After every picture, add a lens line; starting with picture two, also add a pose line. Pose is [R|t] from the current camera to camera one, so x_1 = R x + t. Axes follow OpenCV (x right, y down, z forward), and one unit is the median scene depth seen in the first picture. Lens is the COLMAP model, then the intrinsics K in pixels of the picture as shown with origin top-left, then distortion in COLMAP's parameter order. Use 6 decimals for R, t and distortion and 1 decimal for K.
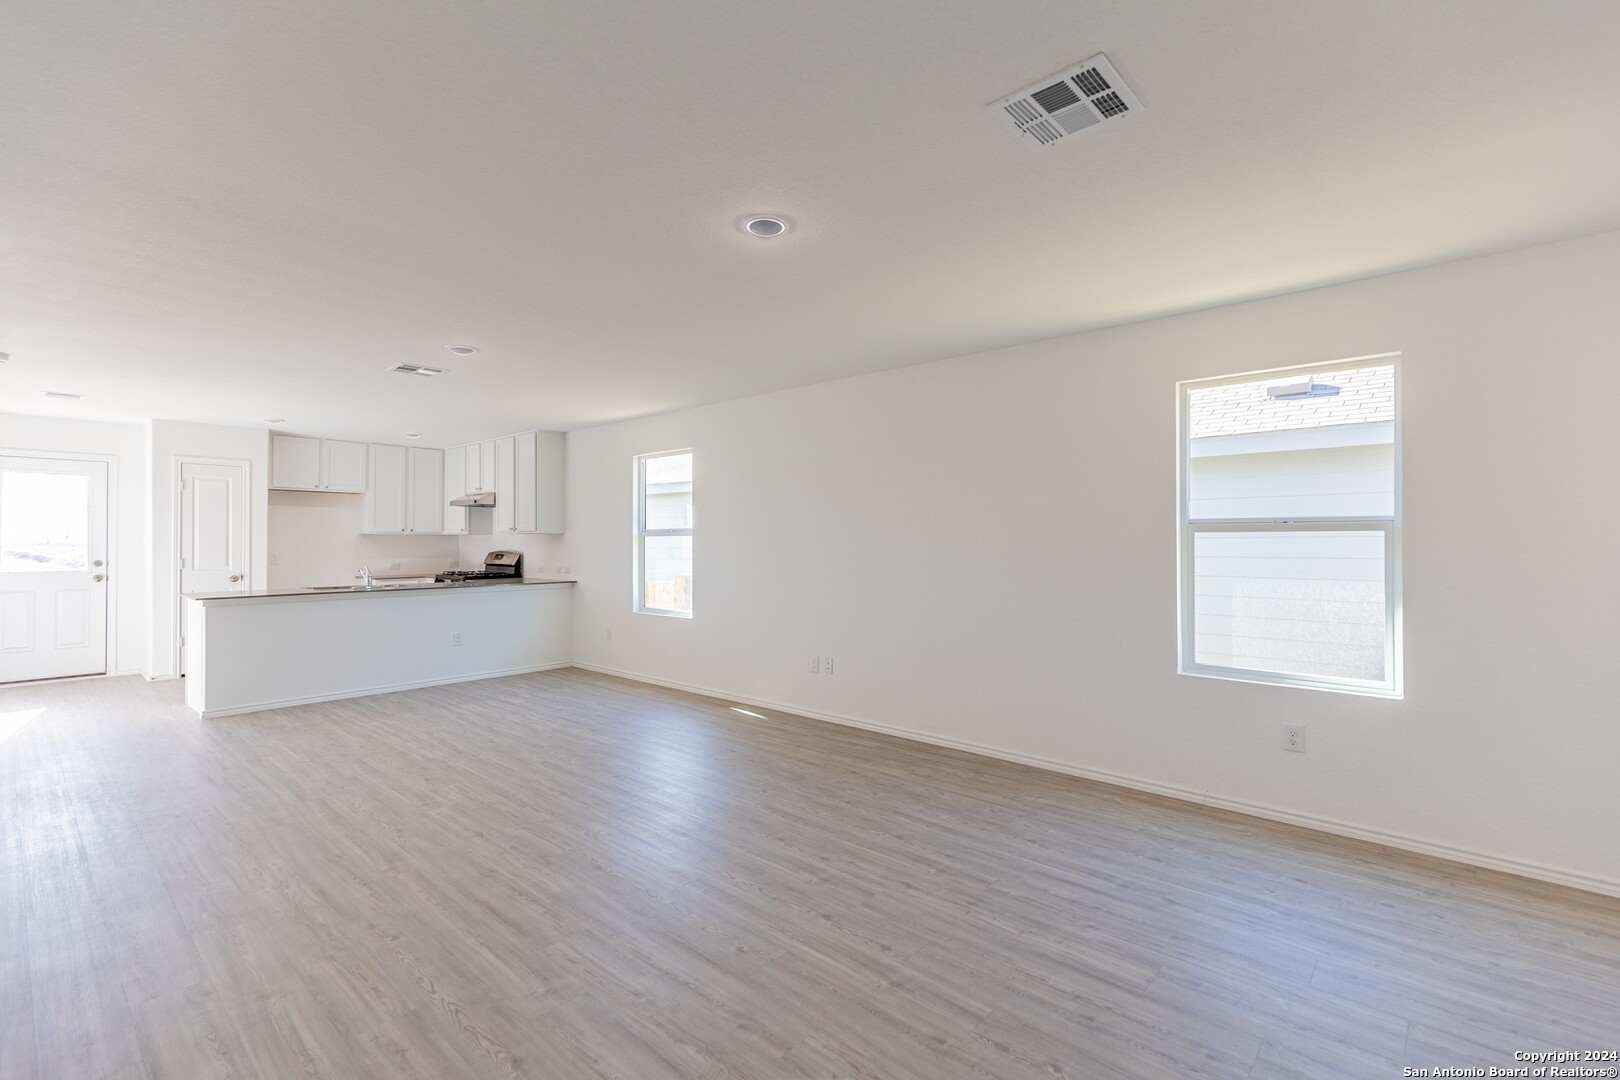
lens RADIAL K [[728.4, 0, 822.4], [0, 728.4, 540.0], [0, 0, 1]] dist [0.005332, 0.000360]
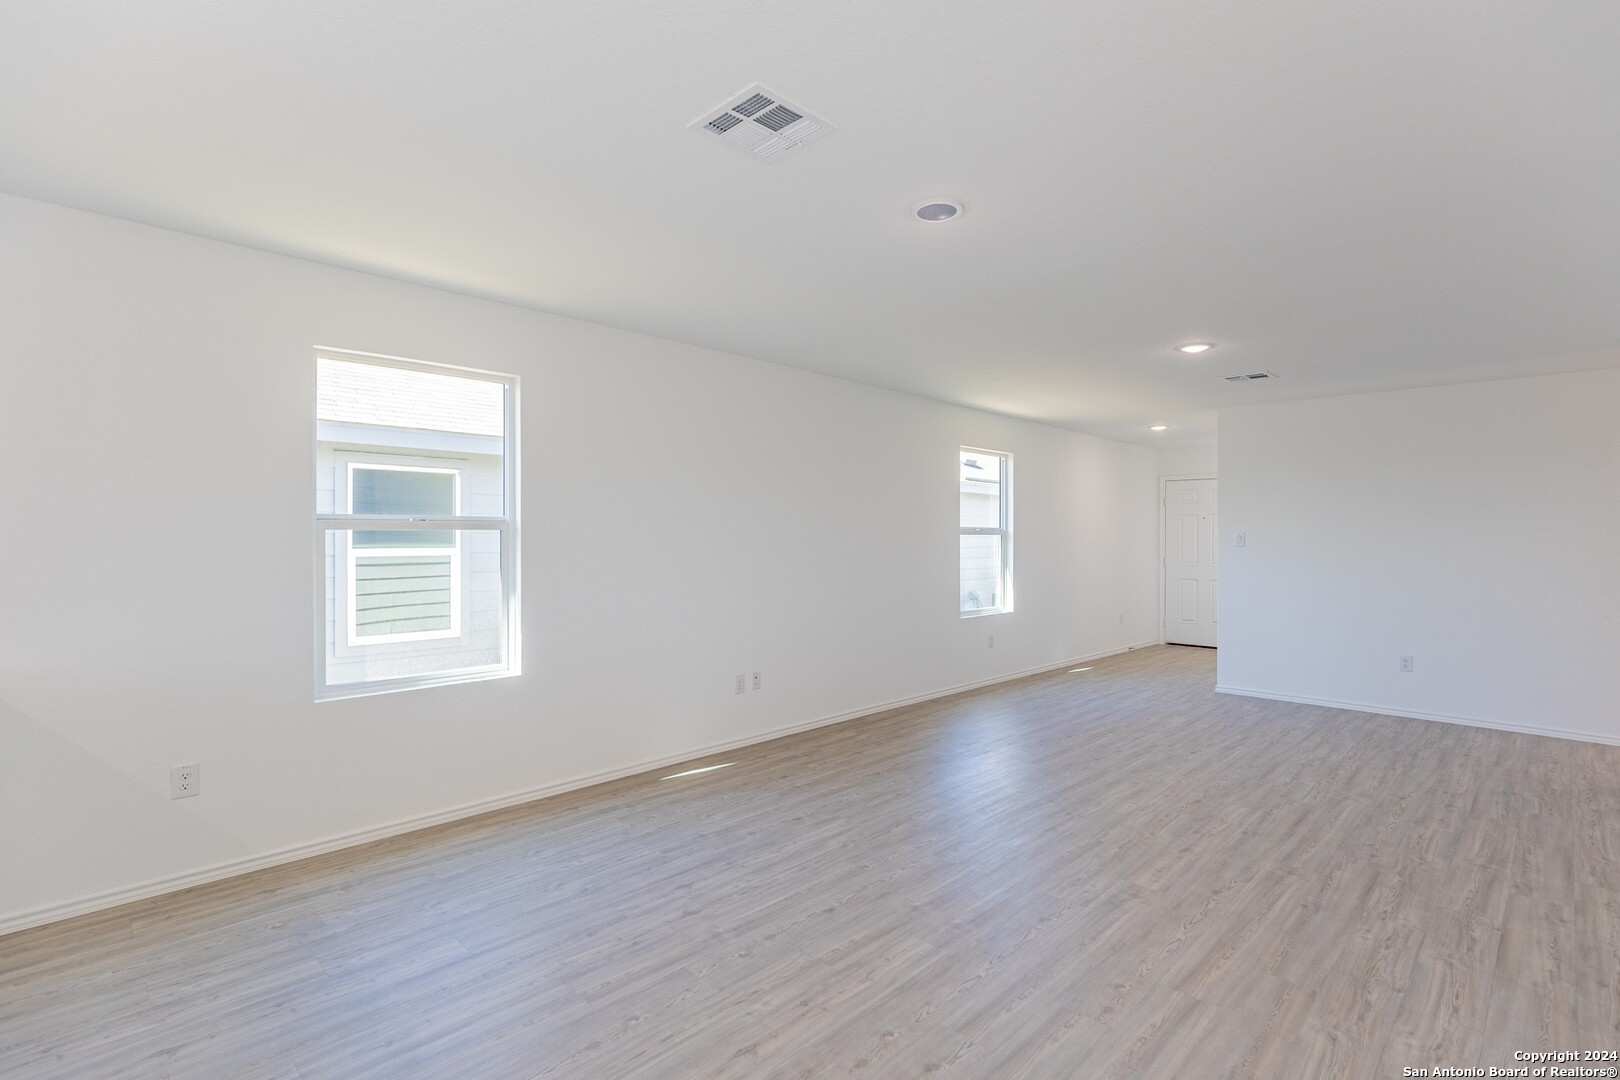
lens RADIAL K [[772.3, 0, 804.7], [0, 772.3, 533.9], [0, 0, 1]] dist [-0.000342, 0.000320]
pose [[0.052854, 0.005553, 0.998587, -0.912717], [-0.002553, 0.999982, -0.005426, -0.000783], [-0.998599, -0.002263, 0.052868, 0.876708]]
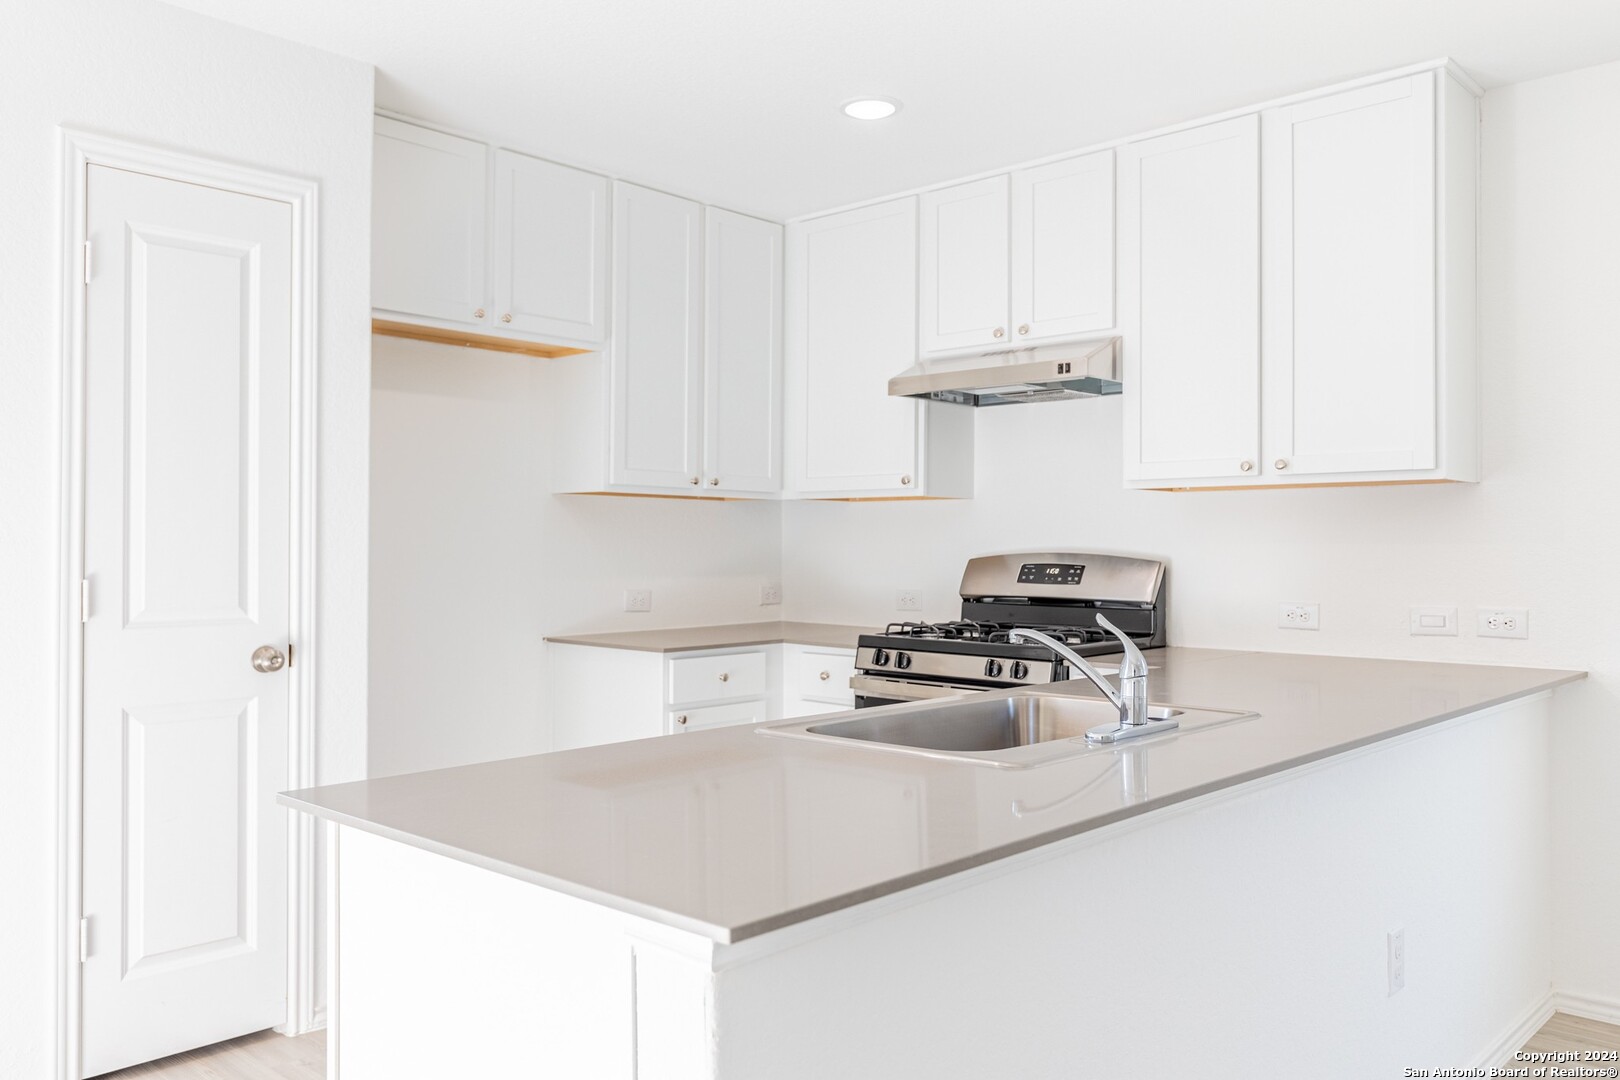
lens RADIAL K [[1263.1, 0, 808.4], [0, 1263.1, 543.6], [0, 0, 1]] dist [0.022798, -0.014854]
pose [[0.999291, 0.005324, -0.037284, -0.827873], [-0.005254, 0.999984, 0.001994, 0.016845], [0.037294, -0.001797, 0.999303, 0.794662]]
